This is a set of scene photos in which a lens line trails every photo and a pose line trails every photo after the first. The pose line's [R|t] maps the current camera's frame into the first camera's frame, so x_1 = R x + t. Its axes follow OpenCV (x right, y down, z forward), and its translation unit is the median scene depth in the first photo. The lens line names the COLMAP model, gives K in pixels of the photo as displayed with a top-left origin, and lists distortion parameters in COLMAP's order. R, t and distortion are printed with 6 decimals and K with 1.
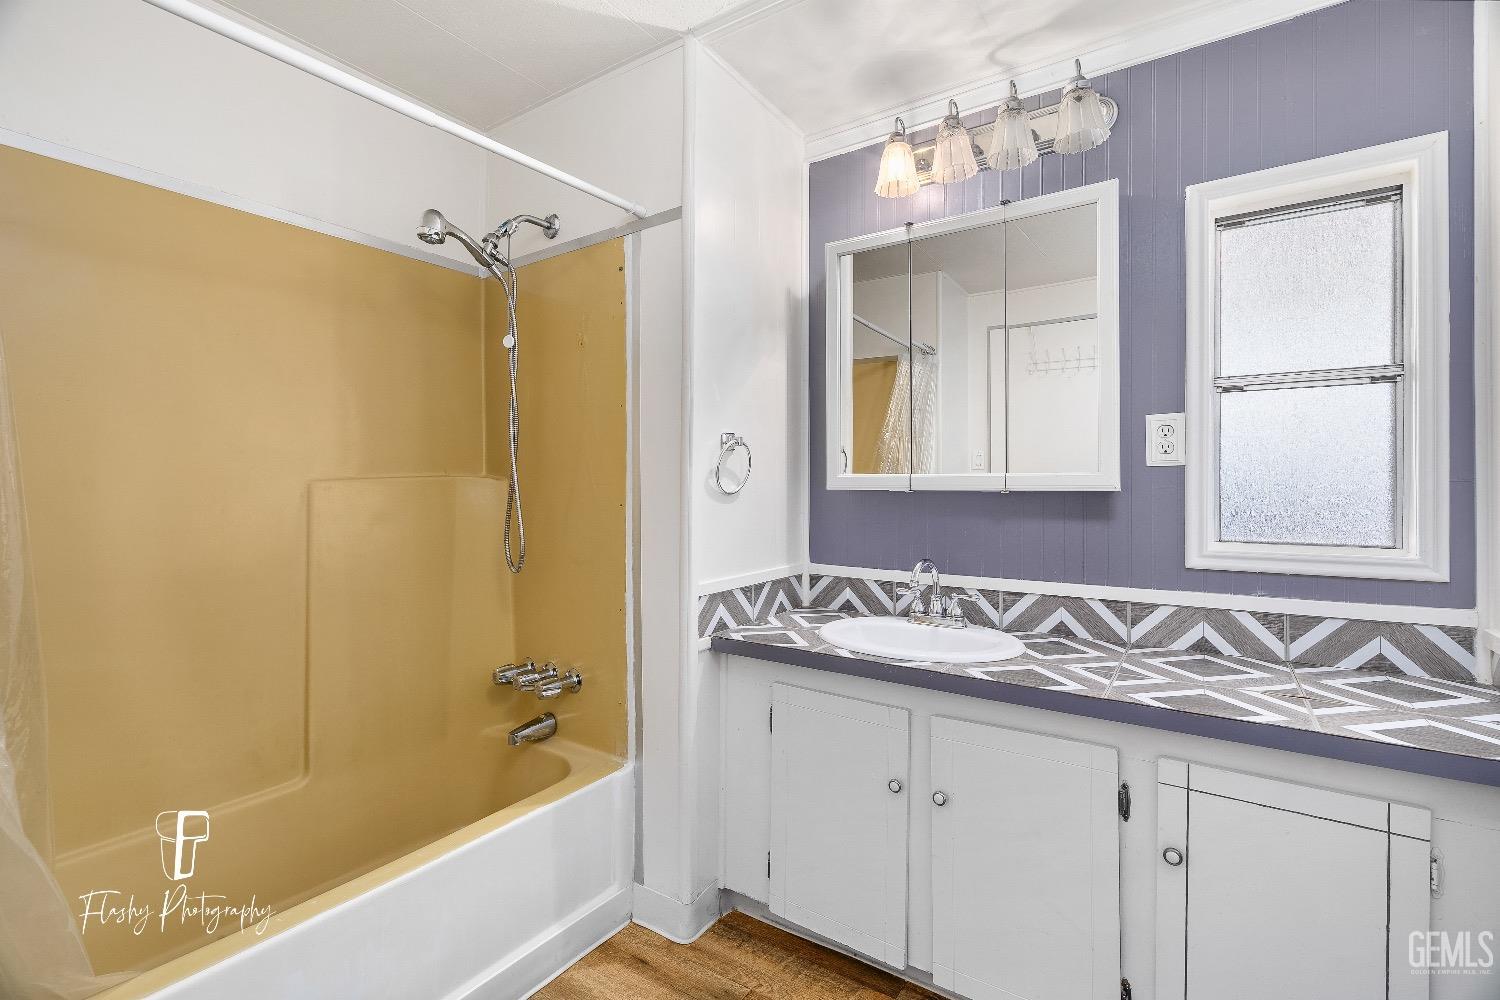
lens RADIAL K [[671.4, 0, 751.6], [0, 671.4, 484.2], [0, 0, 1]] dist [-0.014549, 0.004383]
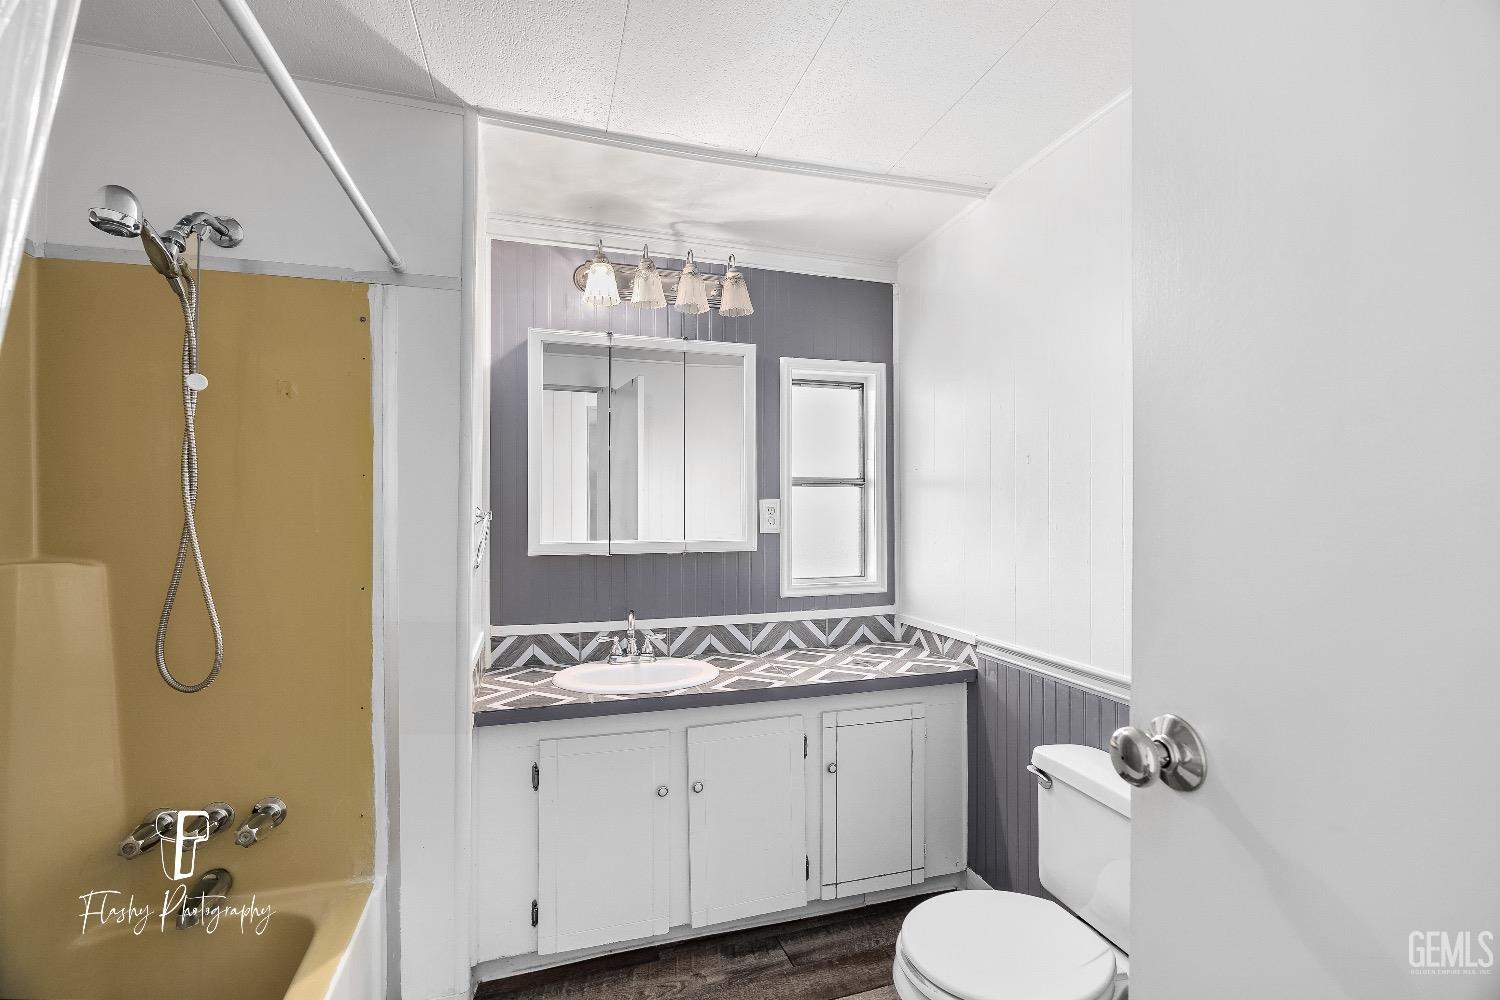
lens RADIAL K [[671.4, 0, 744.8], [0, 671.4, 510.3], [0, 0, 1]] dist [-0.014549, 0.004383]
pose [[0.627900, 0.001761, 0.778292, -0.630747], [0.005332, 0.999964, -0.006565, -0.069483], [-0.778276, 0.008272, 0.627868, 0.068160]]
